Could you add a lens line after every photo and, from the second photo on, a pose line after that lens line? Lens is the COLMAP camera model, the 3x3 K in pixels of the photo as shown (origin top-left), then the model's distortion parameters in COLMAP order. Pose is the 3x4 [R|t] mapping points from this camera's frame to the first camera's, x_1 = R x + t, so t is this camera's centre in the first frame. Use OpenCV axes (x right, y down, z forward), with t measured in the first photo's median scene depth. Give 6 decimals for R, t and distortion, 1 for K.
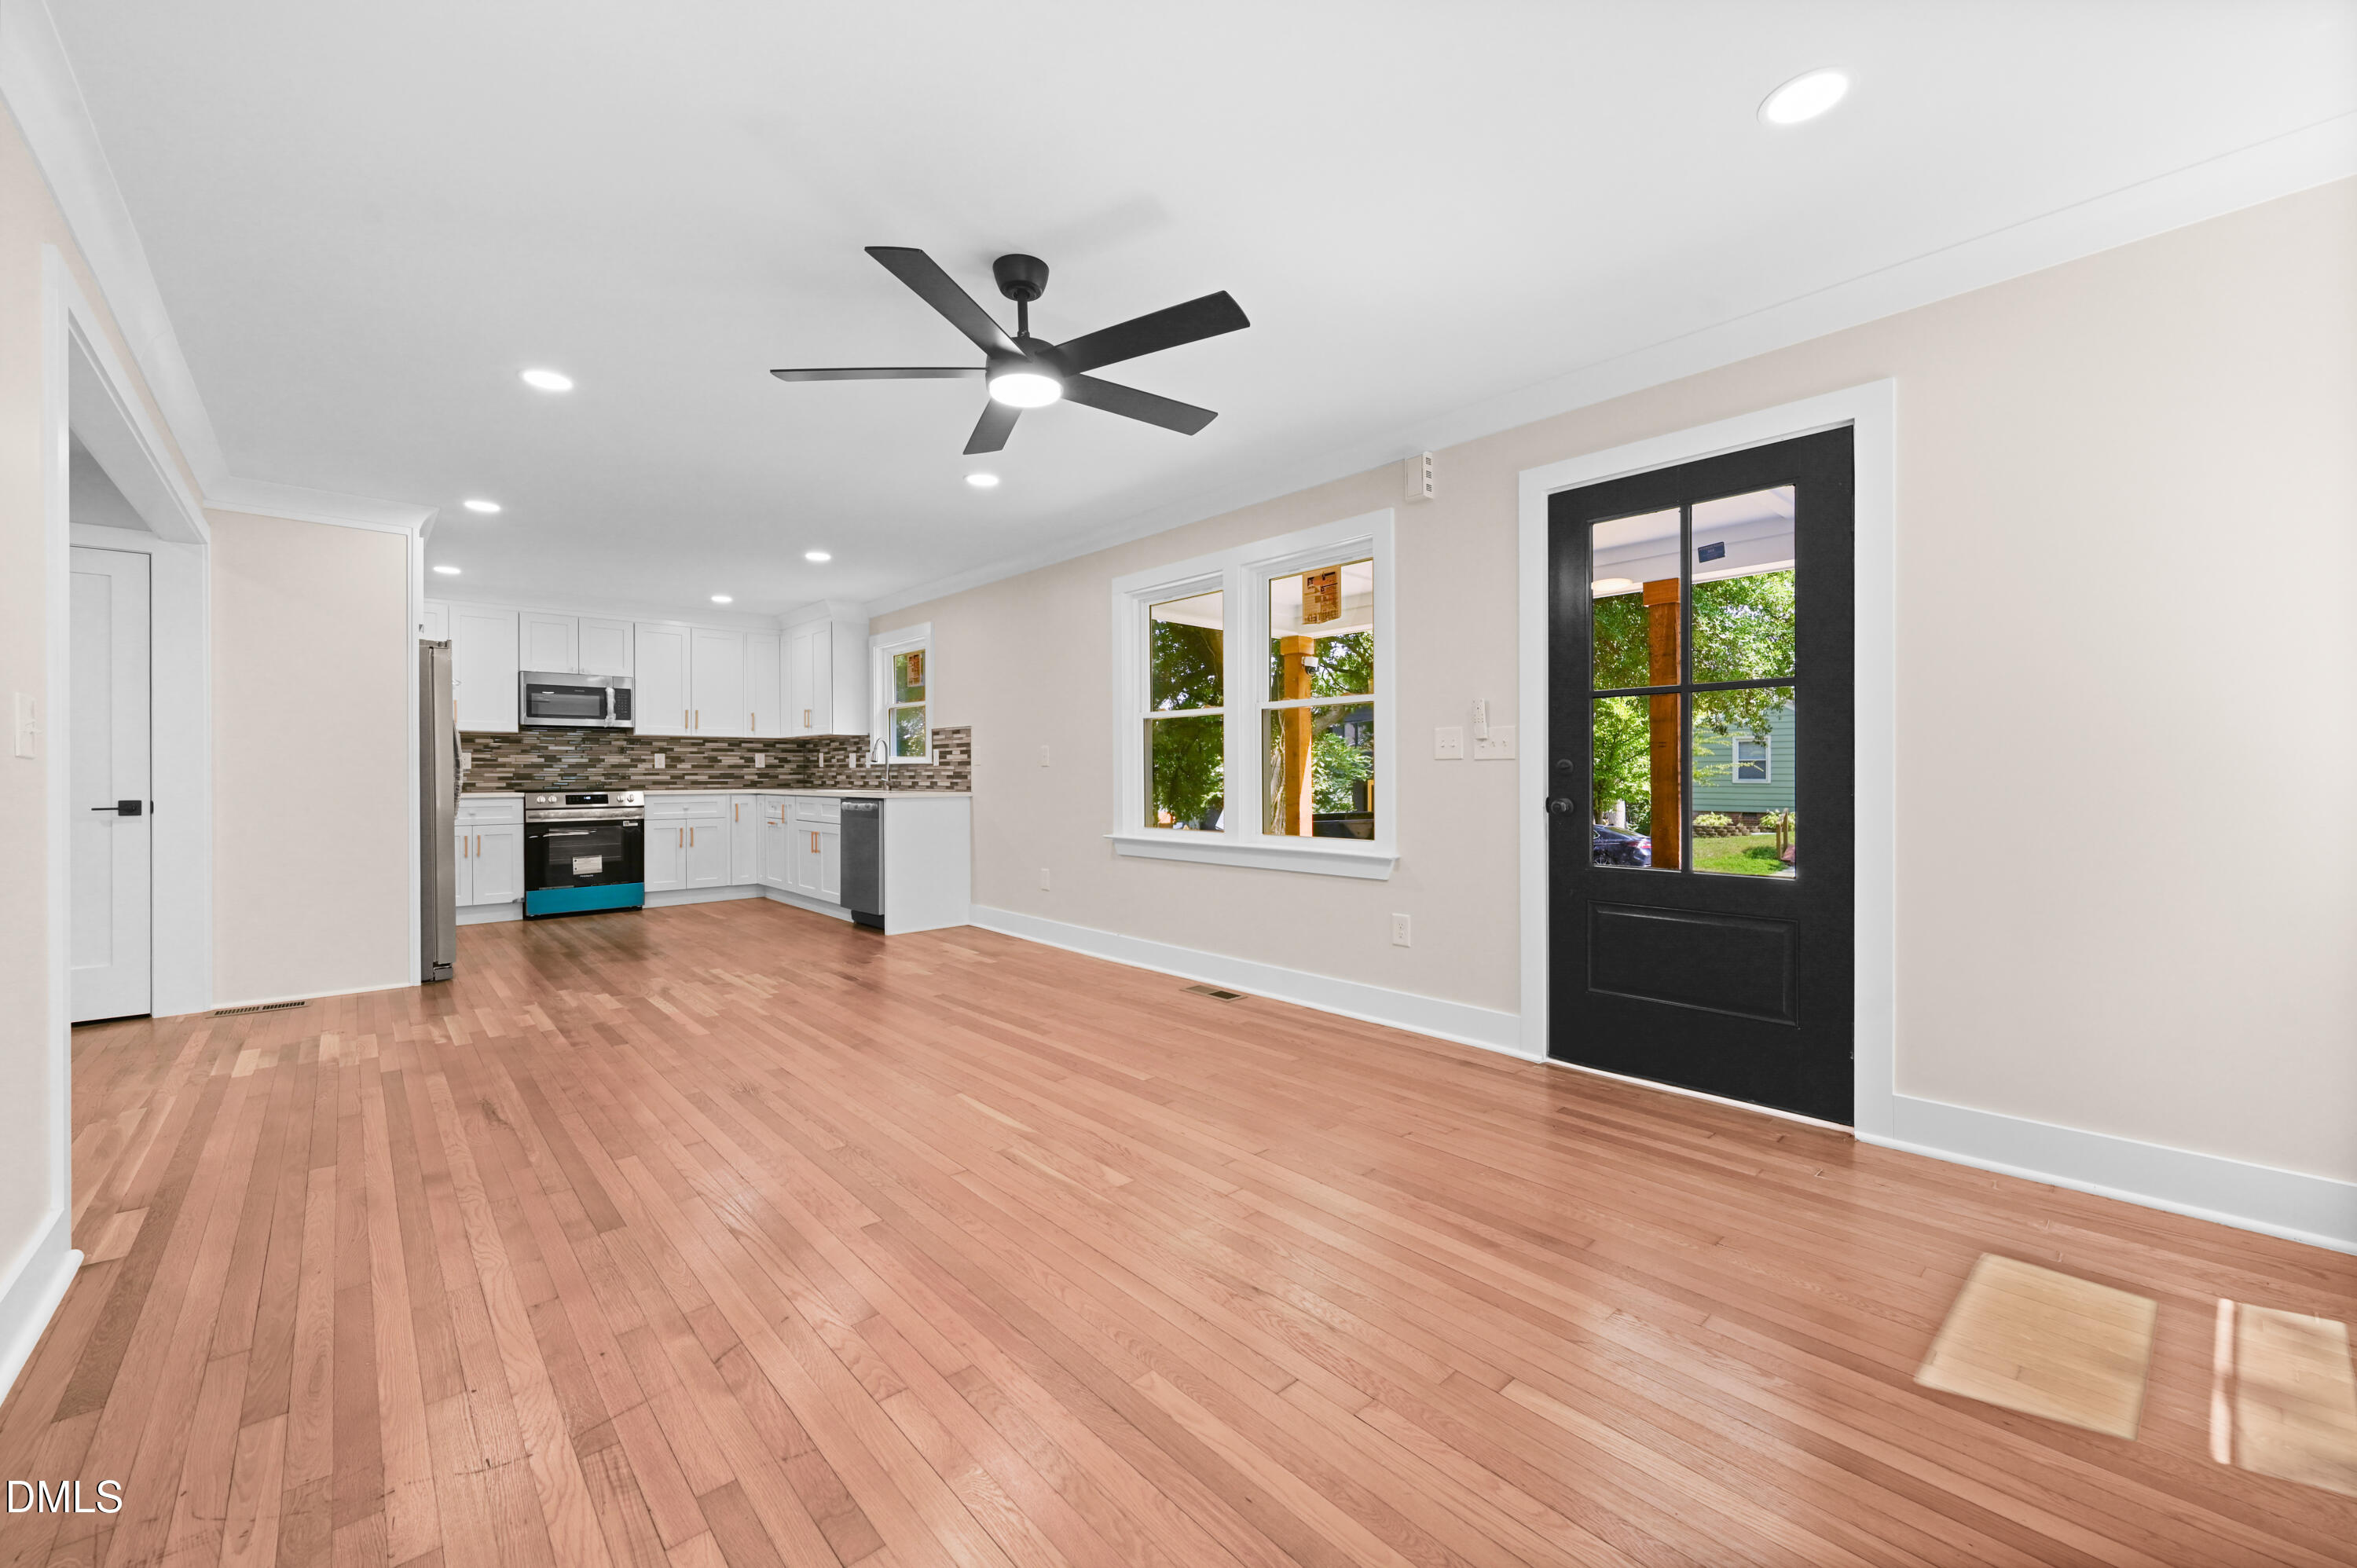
lens RADIAL K [[933.3, 0, 1184.5], [0, 933.3, 776.5], [0, 0, 1]] dist [0.002401, -0.000263]
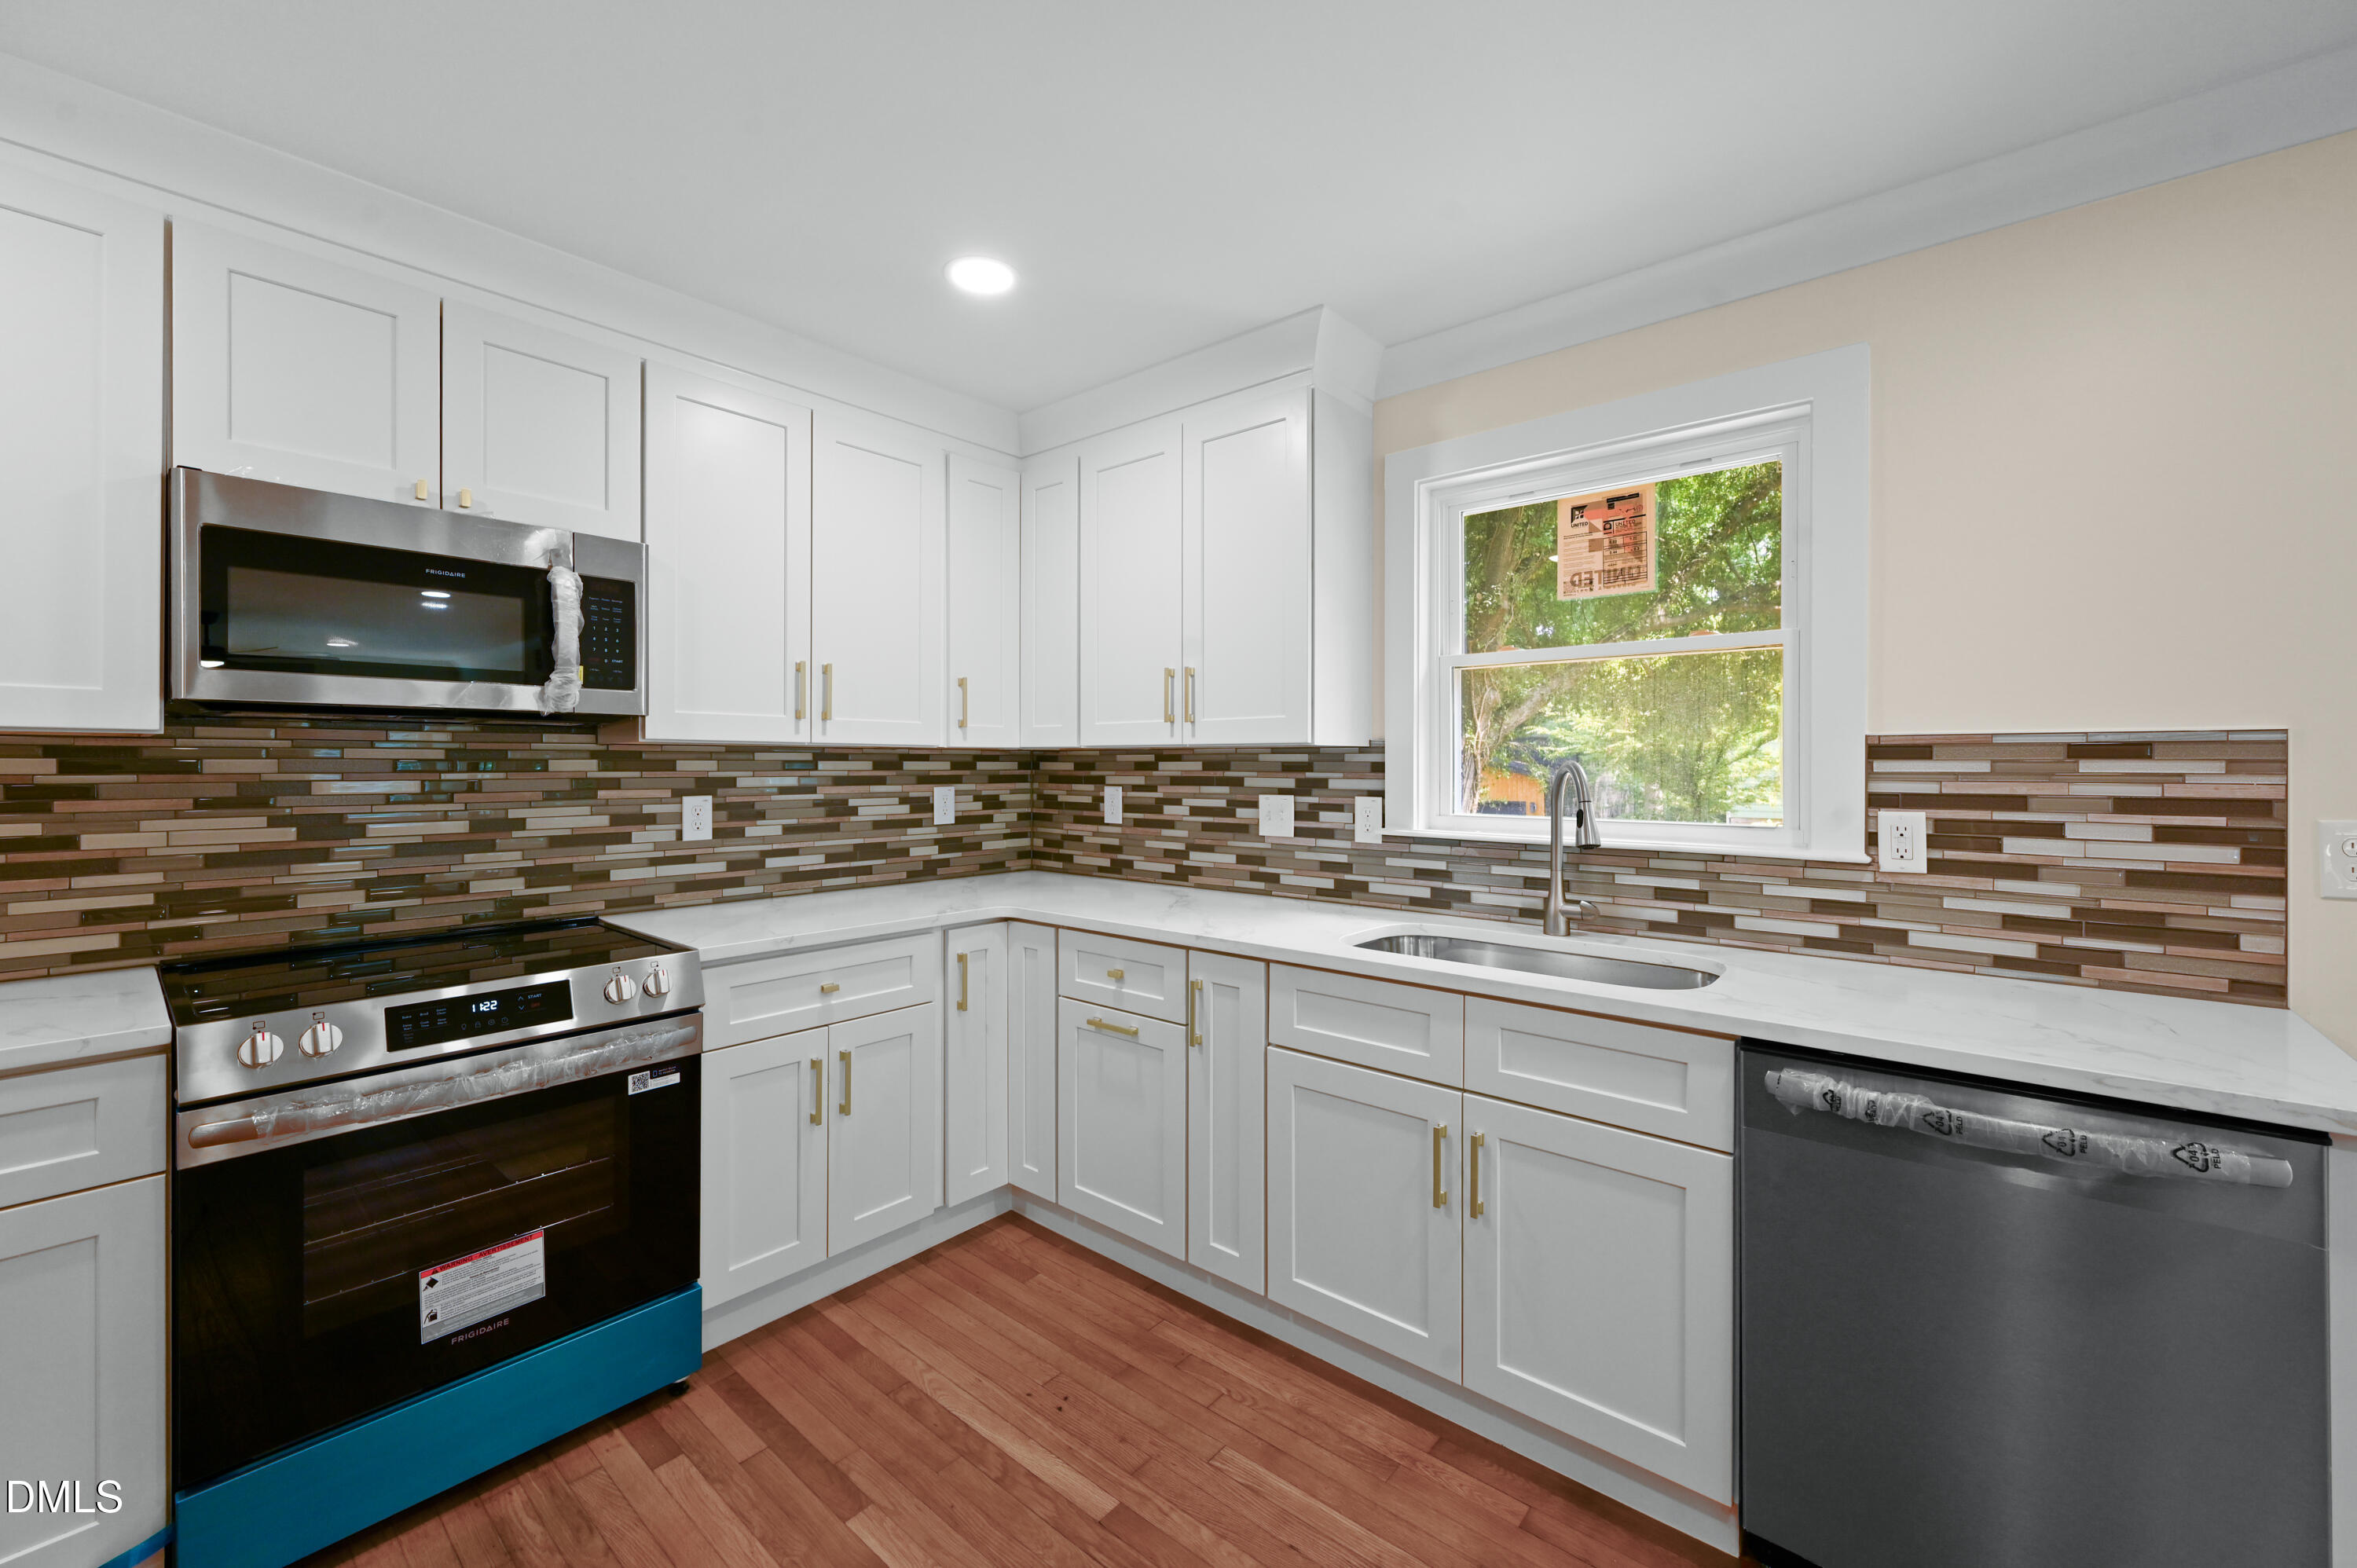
lens RADIAL K [[933.3, 0, 1185.5], [0, 933.3, 765.6], [0, 0, 1]] dist [0.002401, -0.000263]
pose [[0.990986, 0.004164, 0.133898, -0.466468], [-0.003859, 0.999989, -0.002534, -0.037608], [-0.133908, 0.001994, 0.990992, 0.697049]]
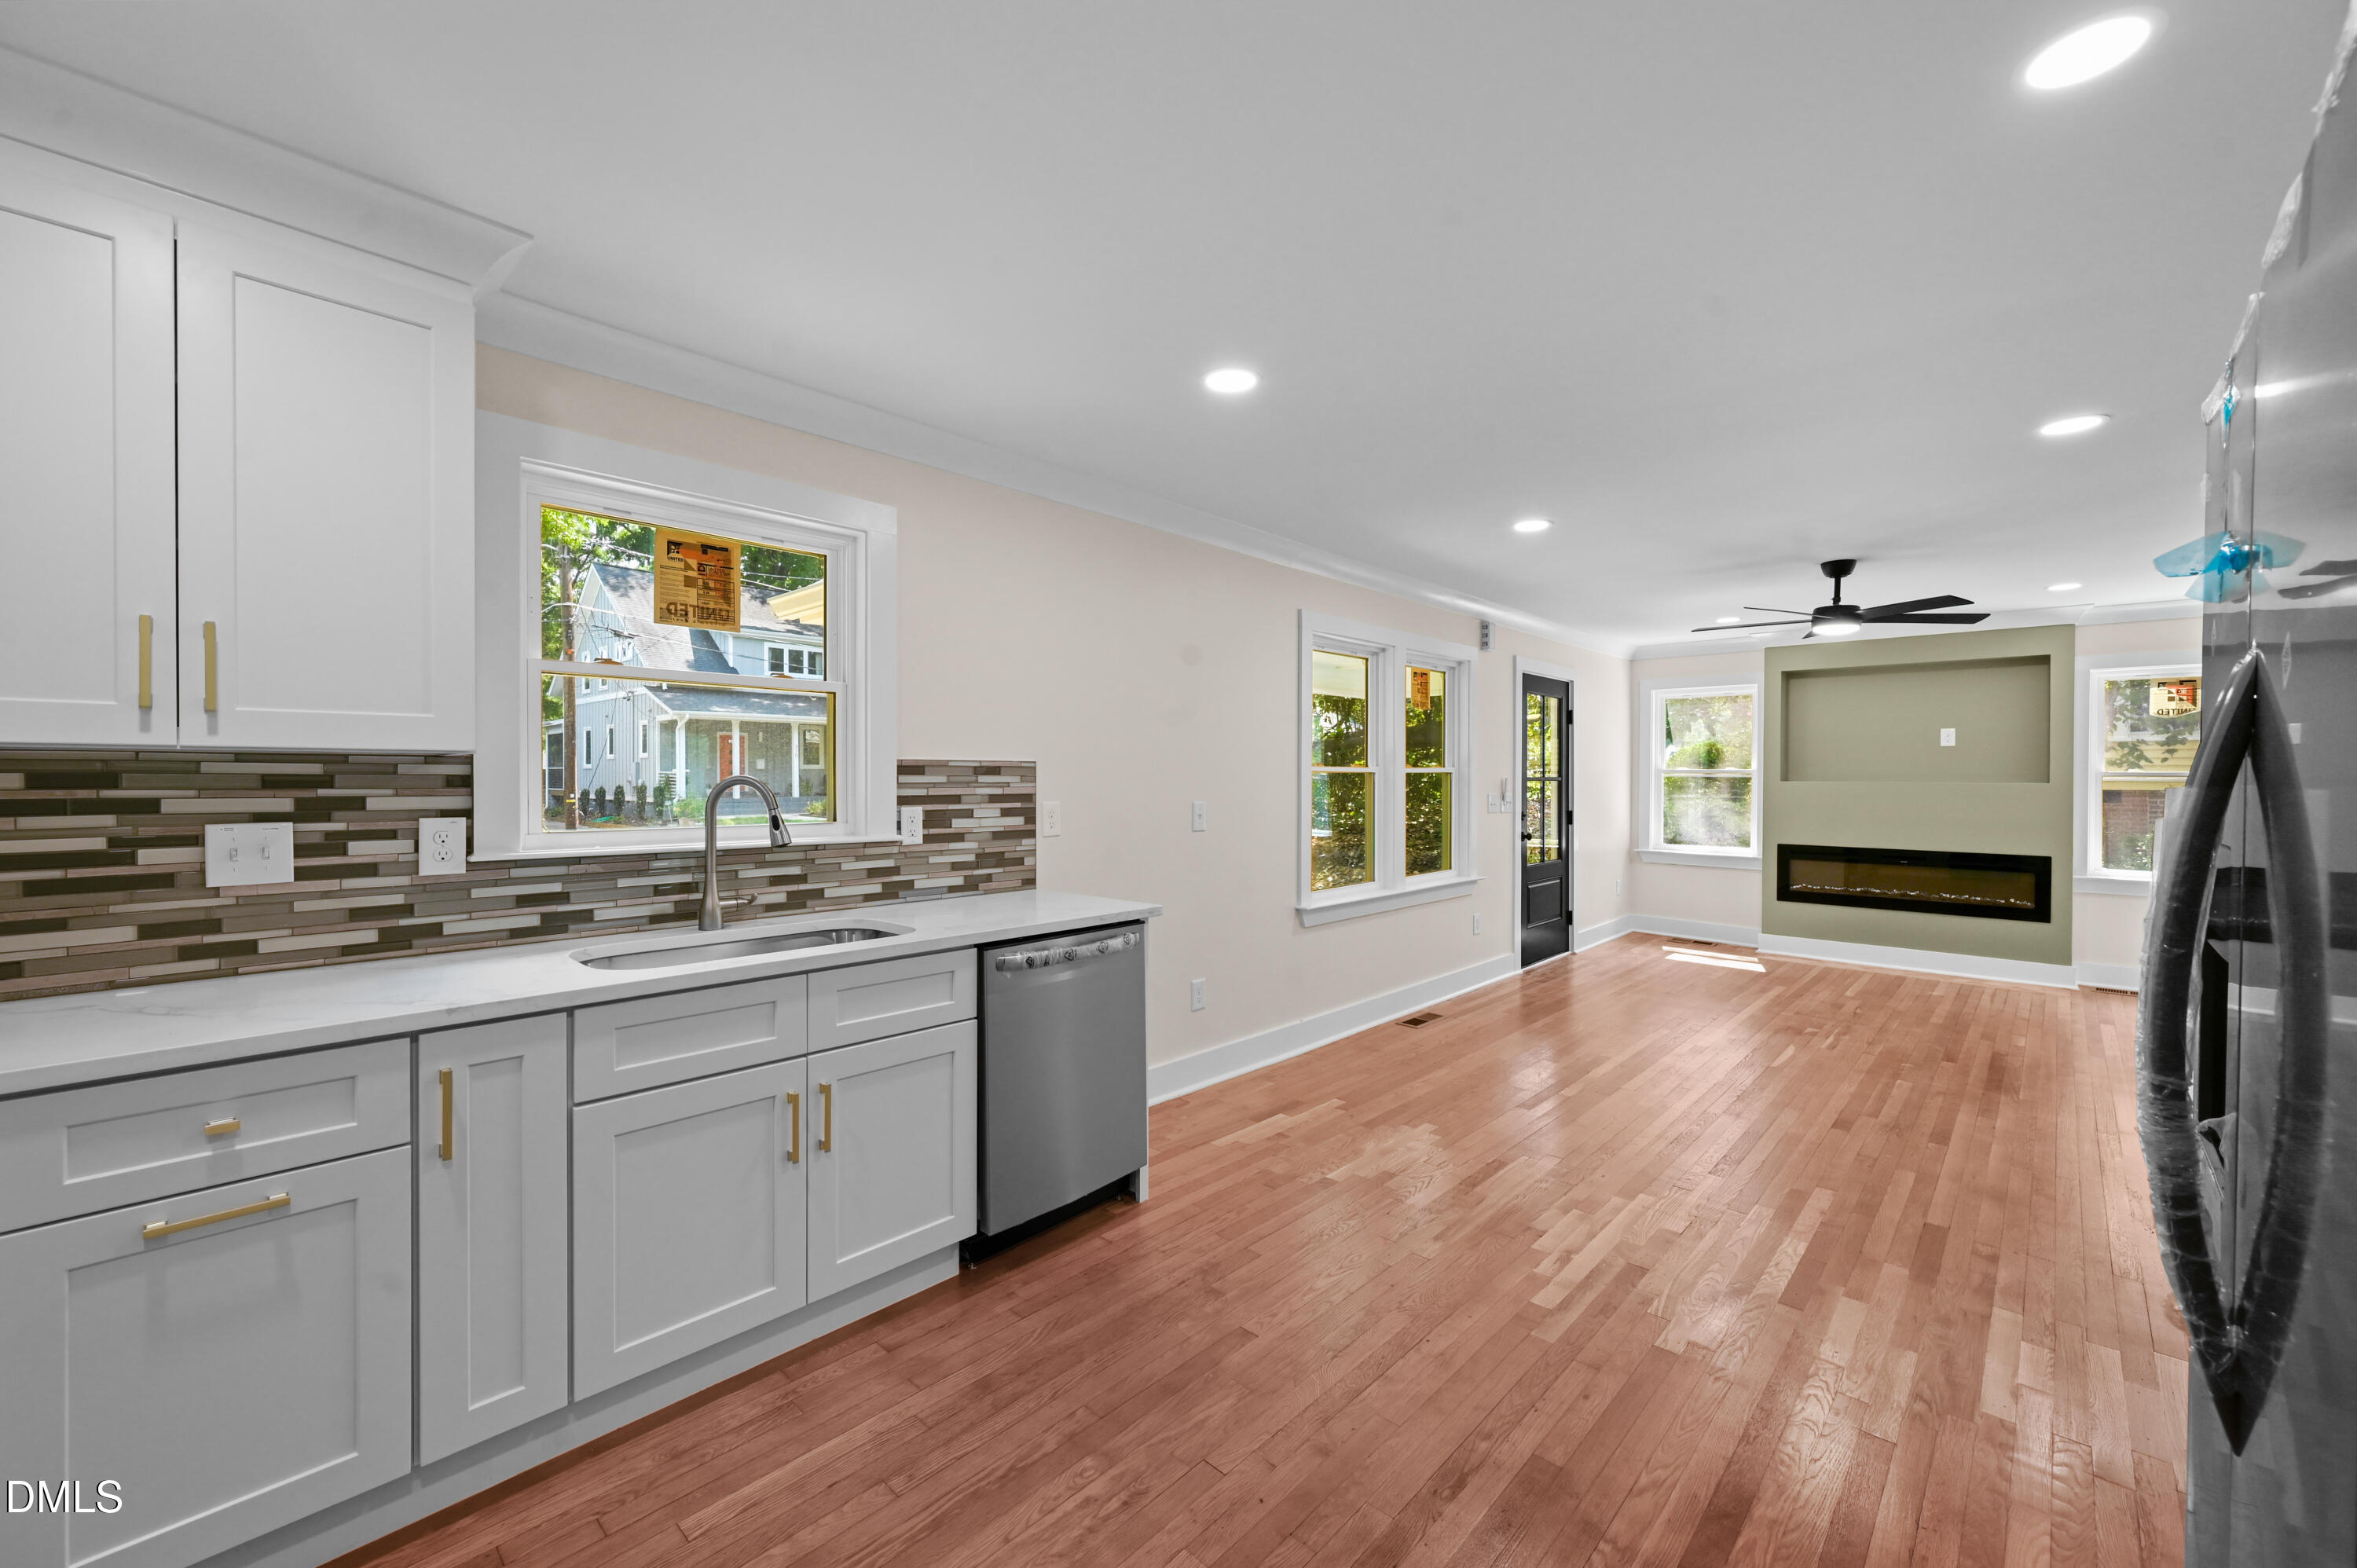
lens RADIAL K [[933.3, 0, 1180.9], [0, 933.3, 780.7], [0, 0, 1]] dist [0.002401, -0.000263]
pose [[-0.082017, 0.000476, 0.996631, -0.654591], [0.003211, 0.999995, -0.000213, -0.037570], [-0.996626, 0.003183, -0.082018, 0.835454]]
